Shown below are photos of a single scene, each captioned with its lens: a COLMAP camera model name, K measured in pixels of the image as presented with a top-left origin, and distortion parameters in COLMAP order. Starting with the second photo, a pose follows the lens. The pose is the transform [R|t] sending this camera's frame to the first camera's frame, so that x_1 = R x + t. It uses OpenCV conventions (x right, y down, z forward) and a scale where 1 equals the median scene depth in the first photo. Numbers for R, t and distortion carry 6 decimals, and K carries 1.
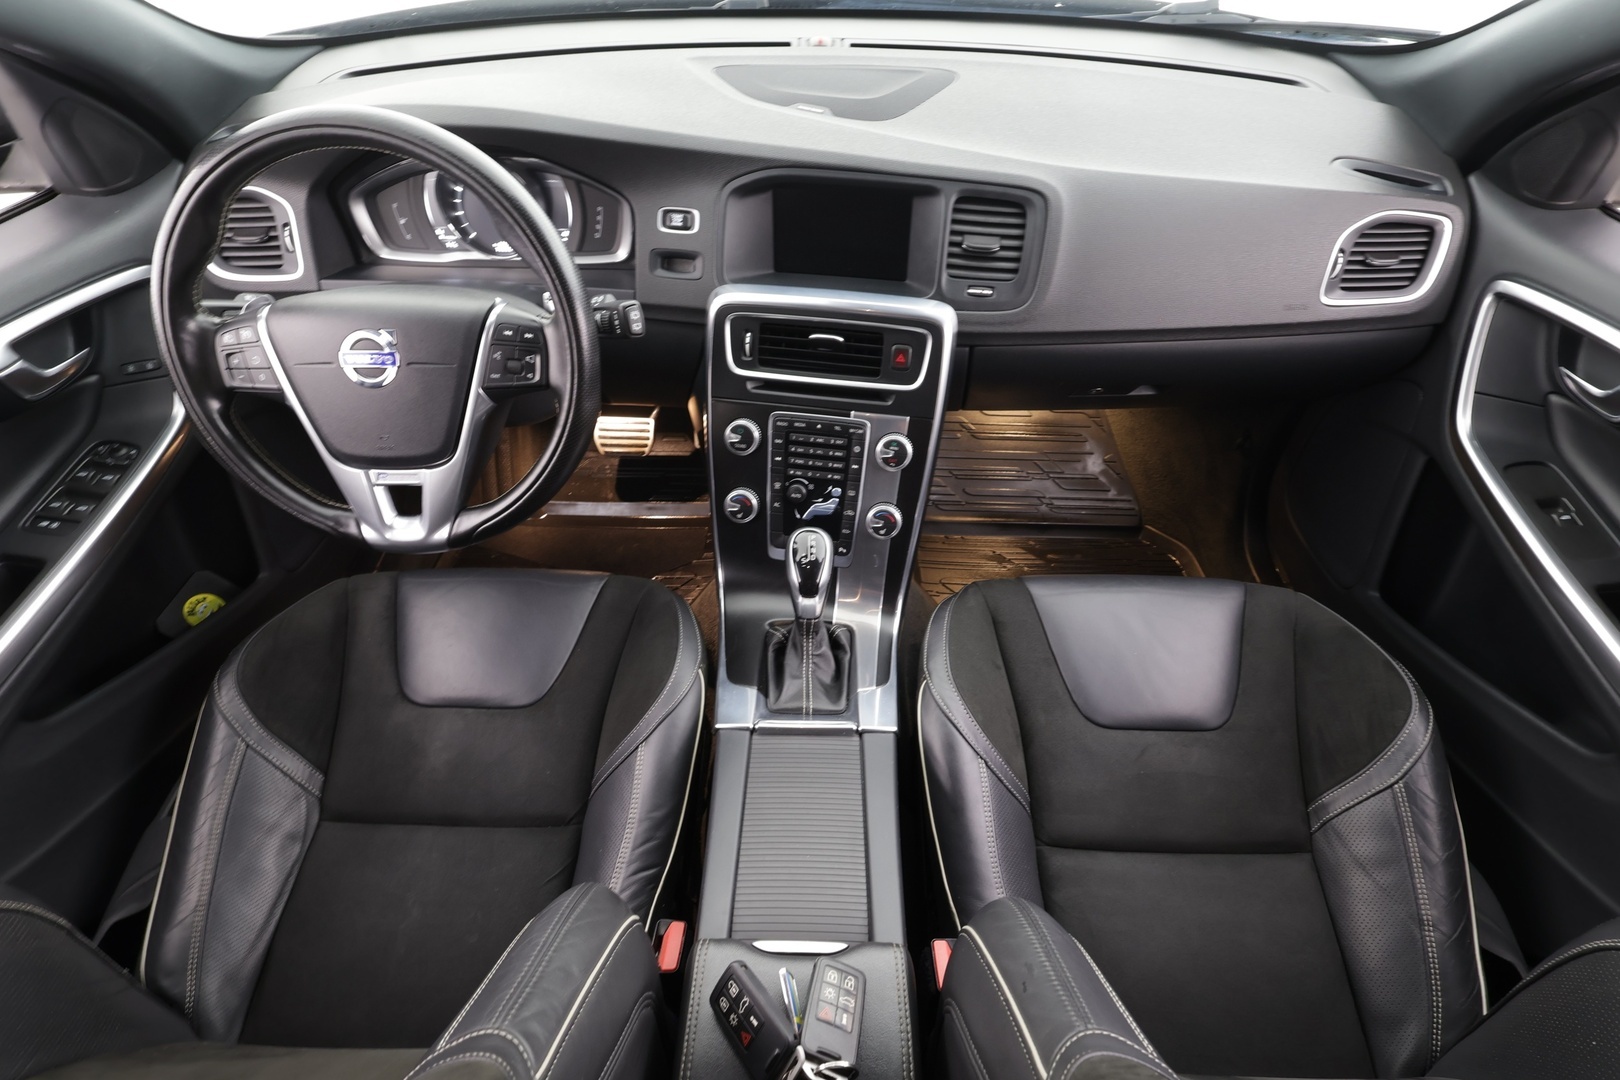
lens RADIAL K [[815.5, 0, 810.0], [0, 815.5, 540.0], [0, 0, 1]] dist [0.000323, 0.001141]
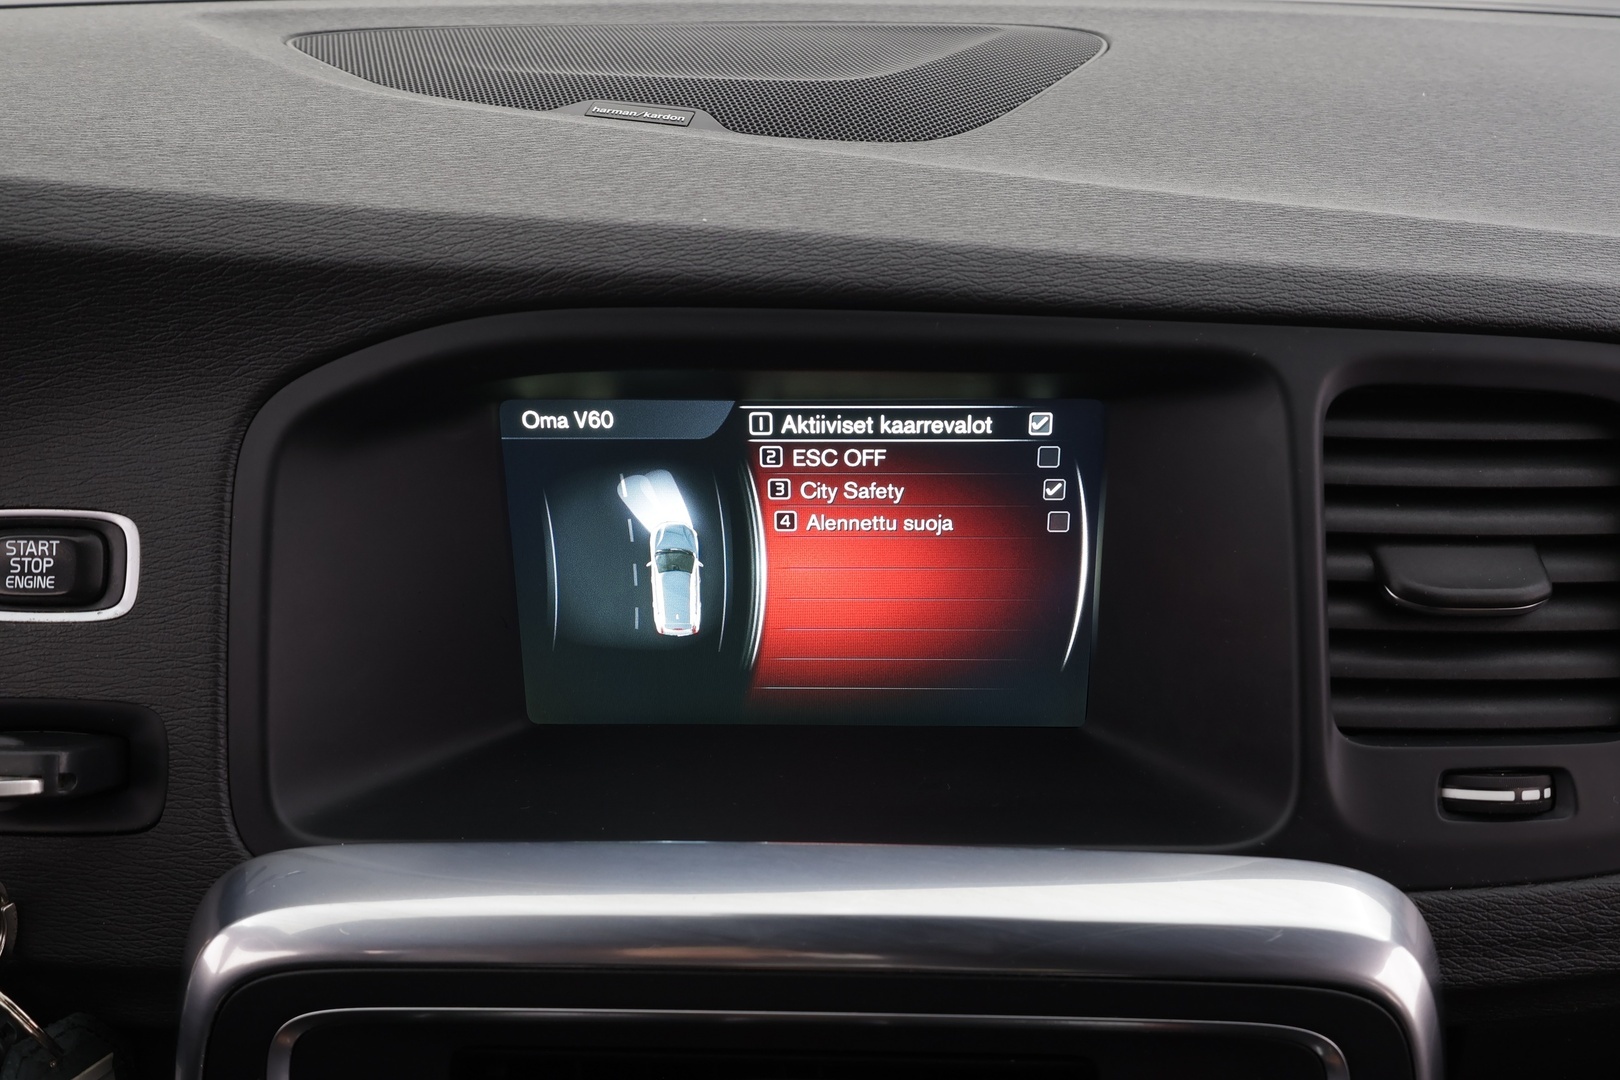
lens RADIAL K [[1365.9, 0, 810.0], [0, 1365.9, 540.0], [0, 0, 1]] dist [0.002097, 0.001332]
pose [[0.990023, -0.068365, 0.123208, -0.008178], [0.102692, 0.948804, -0.298705, -0.267943], [-0.096479, 0.308377, 0.946359, 0.633683]]
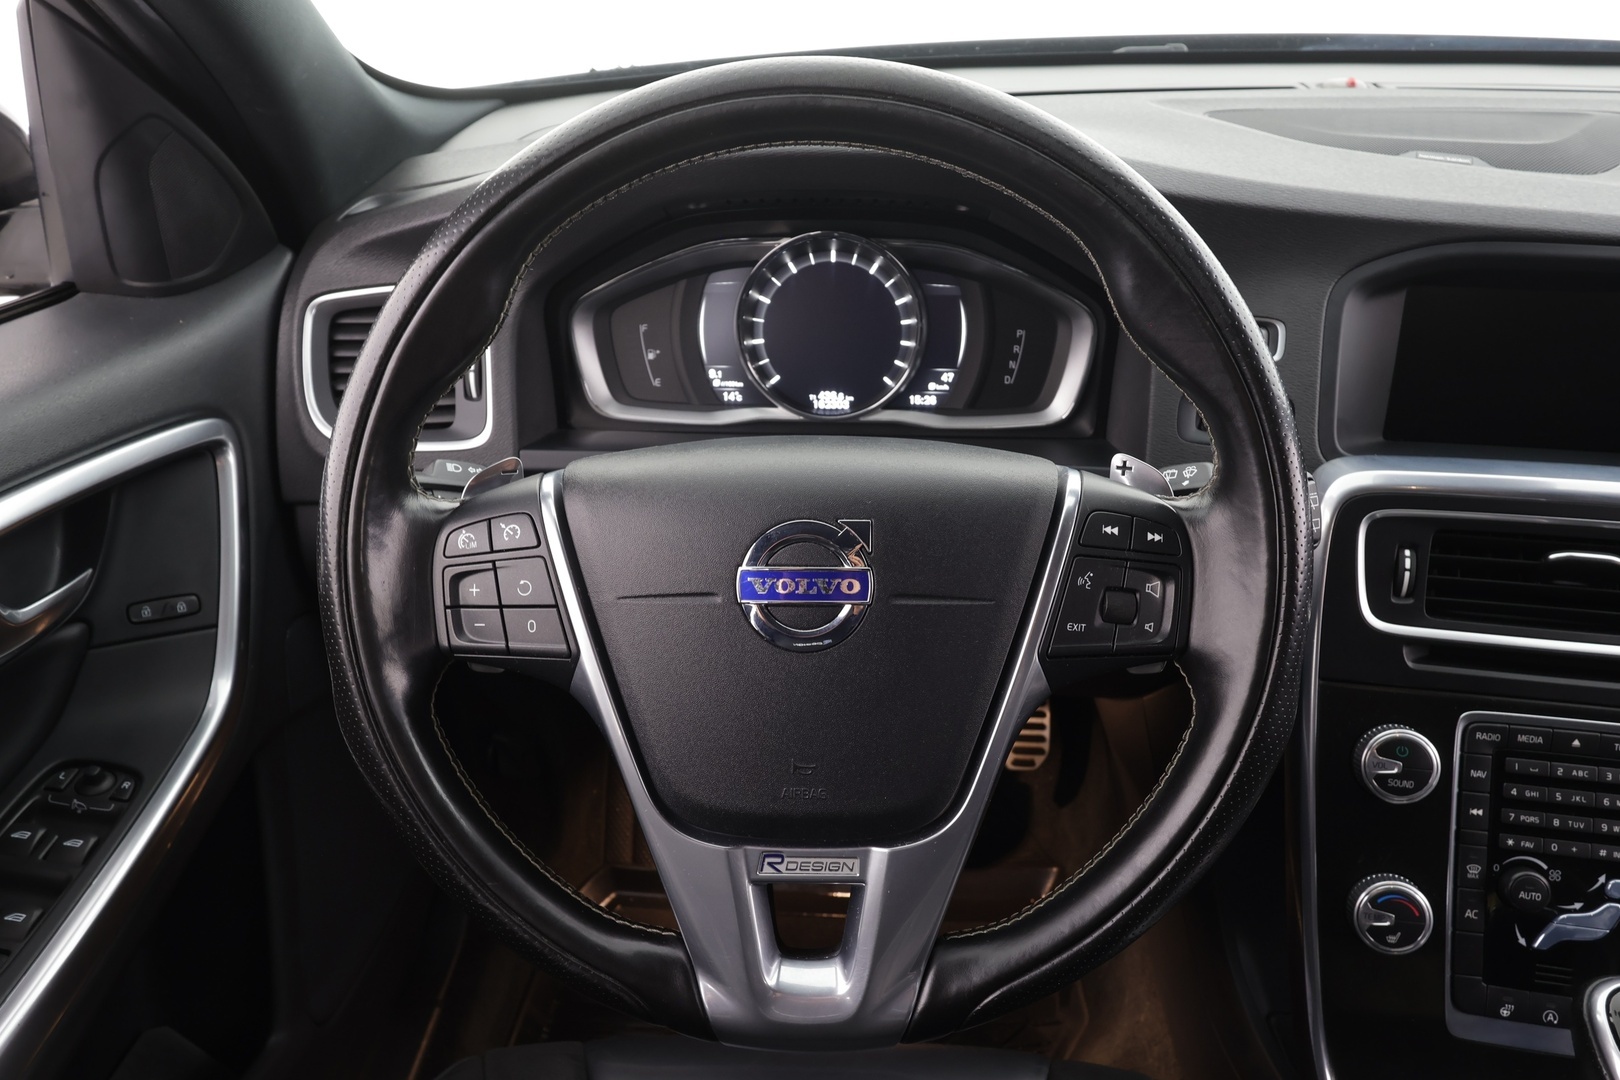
lens RADIAL K [[1165.8, 0, 810.0], [0, 1165.8, 540.0], [0, 0, 1]] dist [0.002804, -0.003533]
pose [[0.999684, 0.005398, -0.024551, -0.411016], [-0.012206, 0.958036, -0.286386, -0.054267], [0.021975, 0.286596, 0.957800, 0.318010]]
